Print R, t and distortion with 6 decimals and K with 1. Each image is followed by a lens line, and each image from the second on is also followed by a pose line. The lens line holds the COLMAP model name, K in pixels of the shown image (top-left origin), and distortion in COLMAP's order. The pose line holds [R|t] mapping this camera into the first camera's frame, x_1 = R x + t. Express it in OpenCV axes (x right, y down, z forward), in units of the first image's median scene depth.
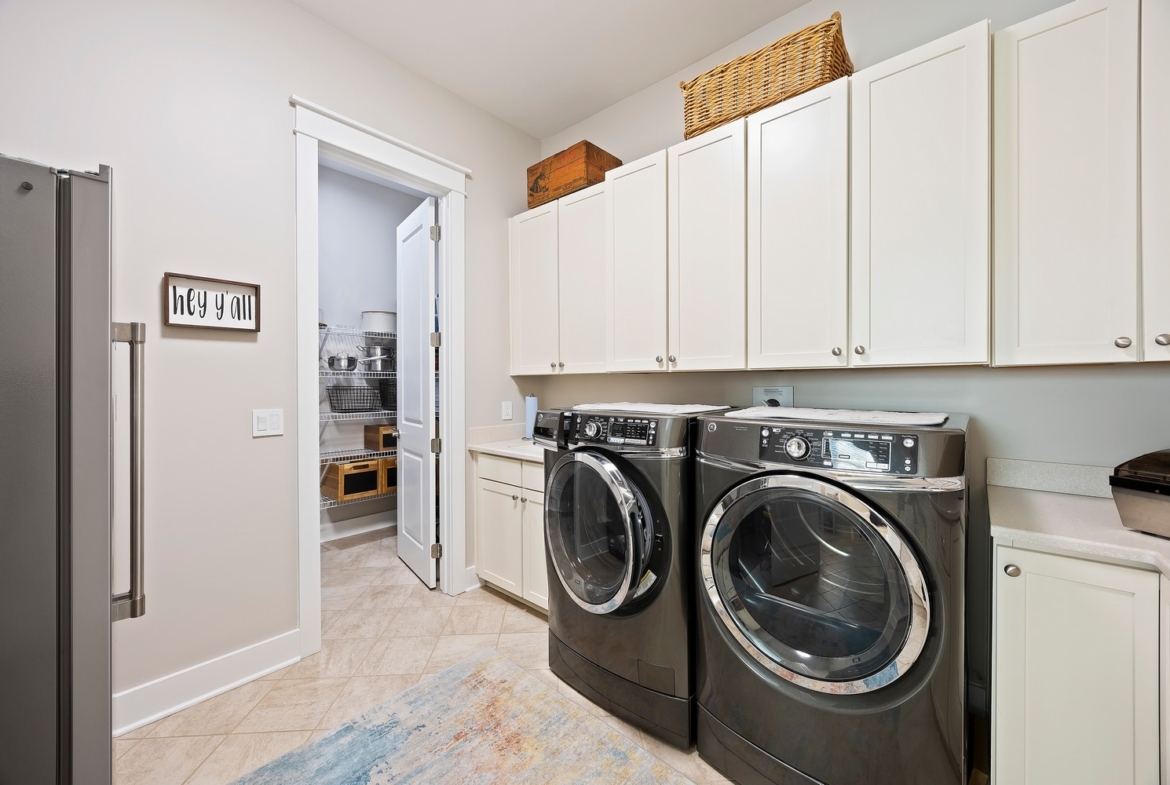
lens RADIAL K [[447.6, 0, 585.2], [0, 447.6, 387.7], [0, 0, 1]] dist [-0.001228, -0.000117]
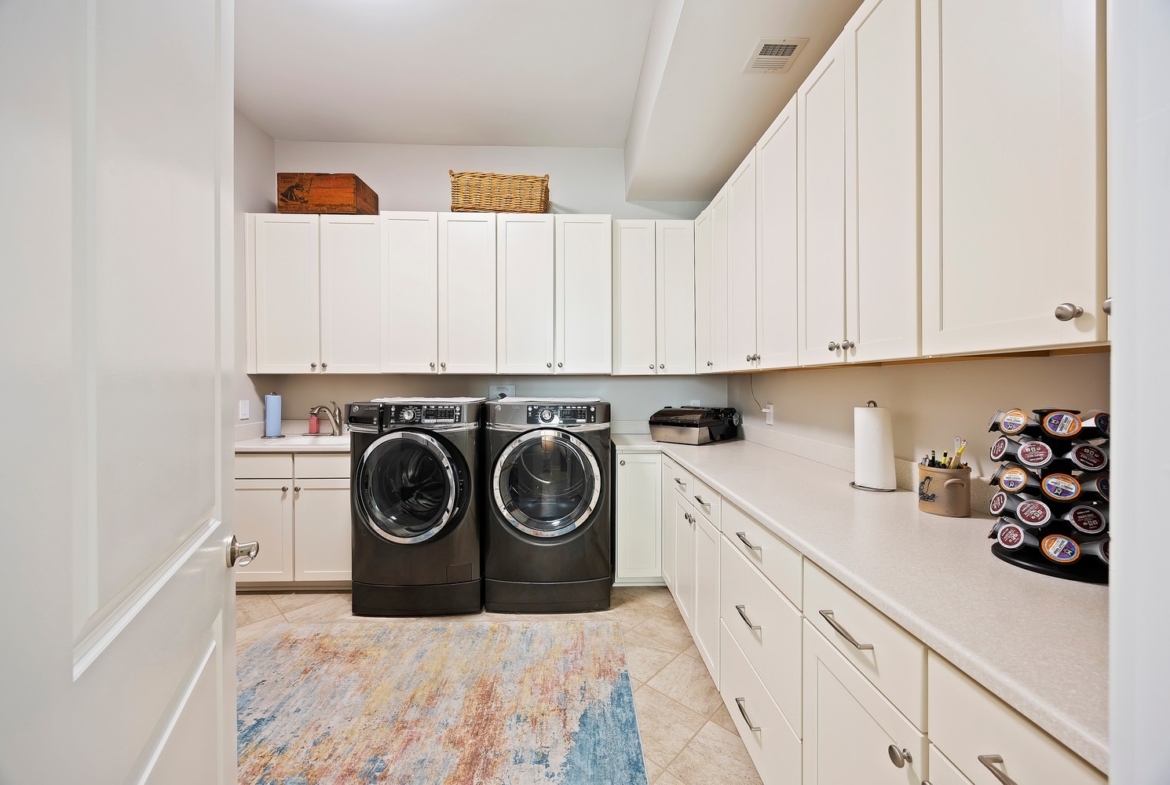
lens RADIAL K [[447.6, 0, 585.2], [0, 447.6, 387.7], [0, 0, 1]] dist [-0.001228, -0.000117]
pose [[0.728979, -0.001137, 0.684535, -0.520216], [0.003448, 0.999992, -0.002011, 0.012959], [-0.684527, 0.003826, 0.728977, -0.378552]]
